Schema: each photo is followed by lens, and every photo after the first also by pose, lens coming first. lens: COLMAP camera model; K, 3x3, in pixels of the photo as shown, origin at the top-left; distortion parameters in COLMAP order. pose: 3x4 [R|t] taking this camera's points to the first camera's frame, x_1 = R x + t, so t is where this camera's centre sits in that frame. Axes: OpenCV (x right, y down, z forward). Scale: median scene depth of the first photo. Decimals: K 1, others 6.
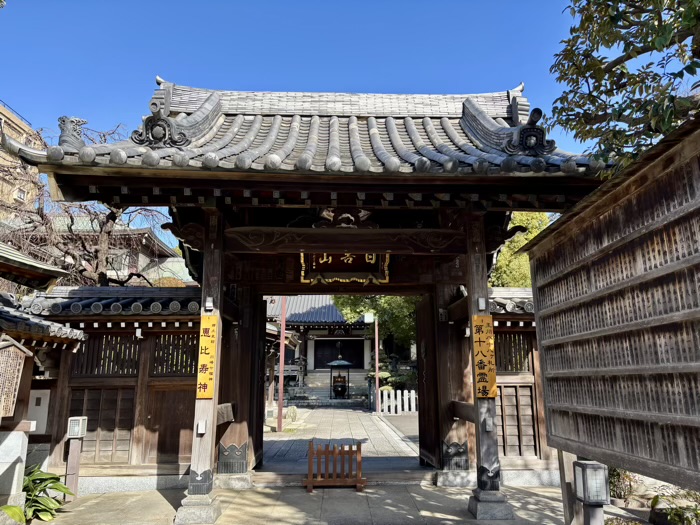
lens RADIAL K [[521.2, 0, 361.8], [0, 521.2, 266.8], [0, 0, 1]] dist [0.041570, -0.055722]
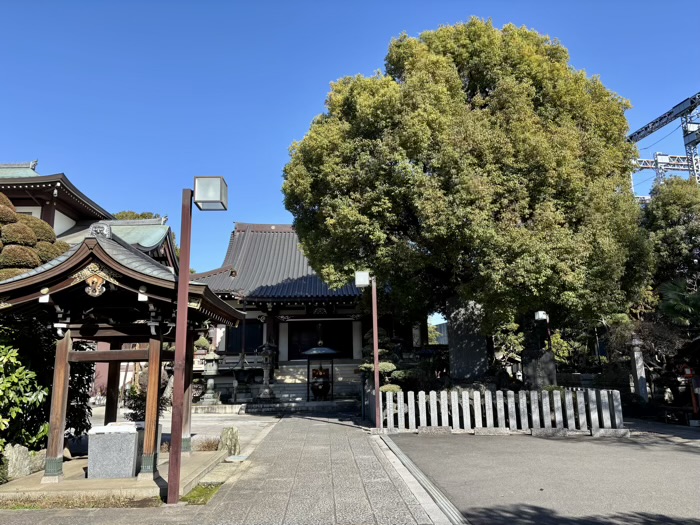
lens RADIAL K [[521.2, 0, 345.7], [0, 521.2, 274.1], [0, 0, 1]] dist [0.041570, -0.055722]
pose [[0.999866, -0.016151, -0.002577, -0.013297], [0.016227, 0.999330, 0.032800, 0.214823], [0.002045, -0.032837, 0.999459, 1.104226]]
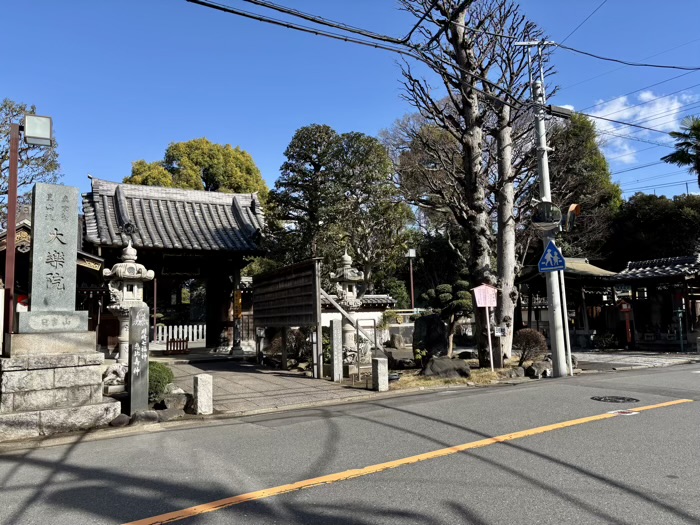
lens RADIAL K [[521.2, 0, 354.5], [0, 521.2, 263.3], [0, 0, 1]] dist [0.041570, -0.055722]
pose [[0.893092, 0.026179, 0.449112, -0.378575], [-0.071498, 0.993877, 0.084245, -0.265255], [-0.444157, -0.107349, 0.889495, -1.412930]]
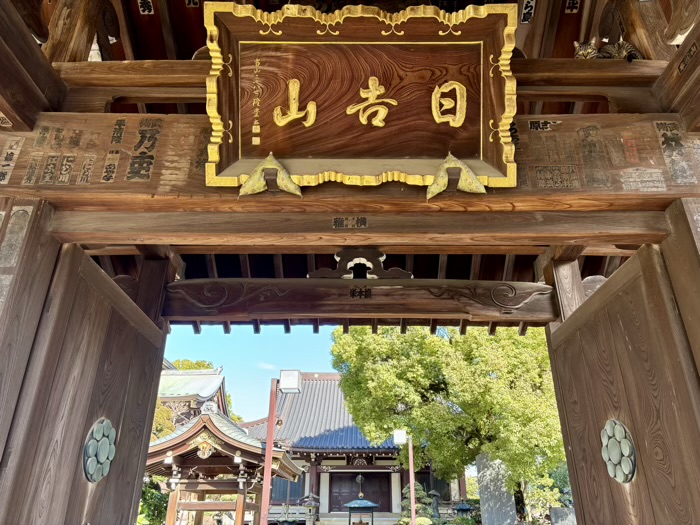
lens RADIAL K [[521.2, 0, 356.1], [0, 521.2, 267.0], [0, 0, 1]] dist [0.041570, -0.055722]
pose [[0.998624, -0.017935, -0.049279, -0.020840], [0.005528, 0.970463, -0.241186, 0.131521], [0.052149, 0.240582, 0.969227, 0.684419]]
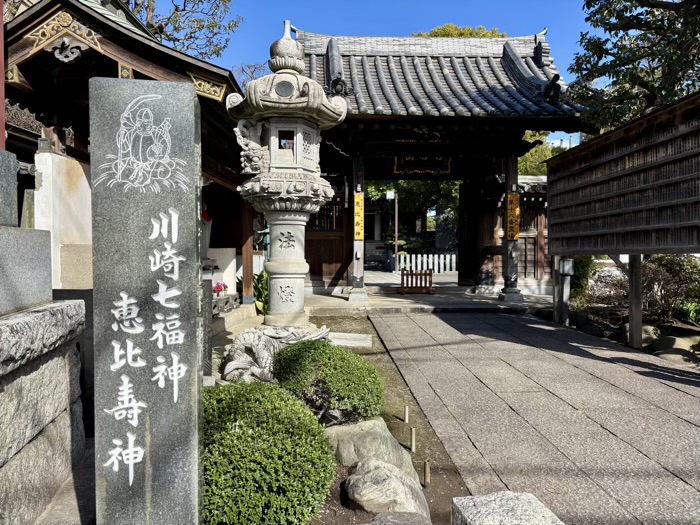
lens RADIAL K [[521.2, 0, 349.4], [0, 521.2, 270.0], [0, 0, 1]] dist [0.041570, -0.055722]
pose [[0.999994, 0.003260, -0.001077, -0.231417], [-0.002907, 0.970874, 0.239572, -0.058631], [0.001827, -0.239568, 0.970878, -0.559448]]
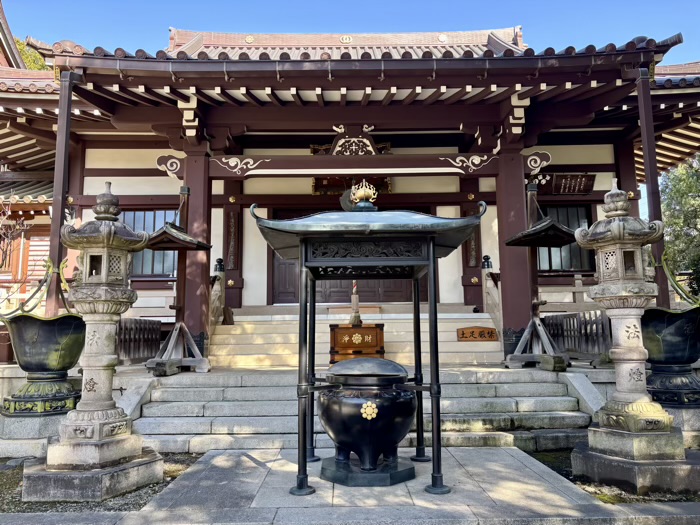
lens RADIAL K [[521.2, 0, 346.7], [0, 521.2, 269.6], [0, 0, 1]] dist [0.041570, -0.055722]
pose [[0.999042, -0.012497, -0.041948, -0.165404], [0.015891, 0.996541, 0.081570, 0.732566], [0.040784, -0.082158, 0.995784, 3.391402]]
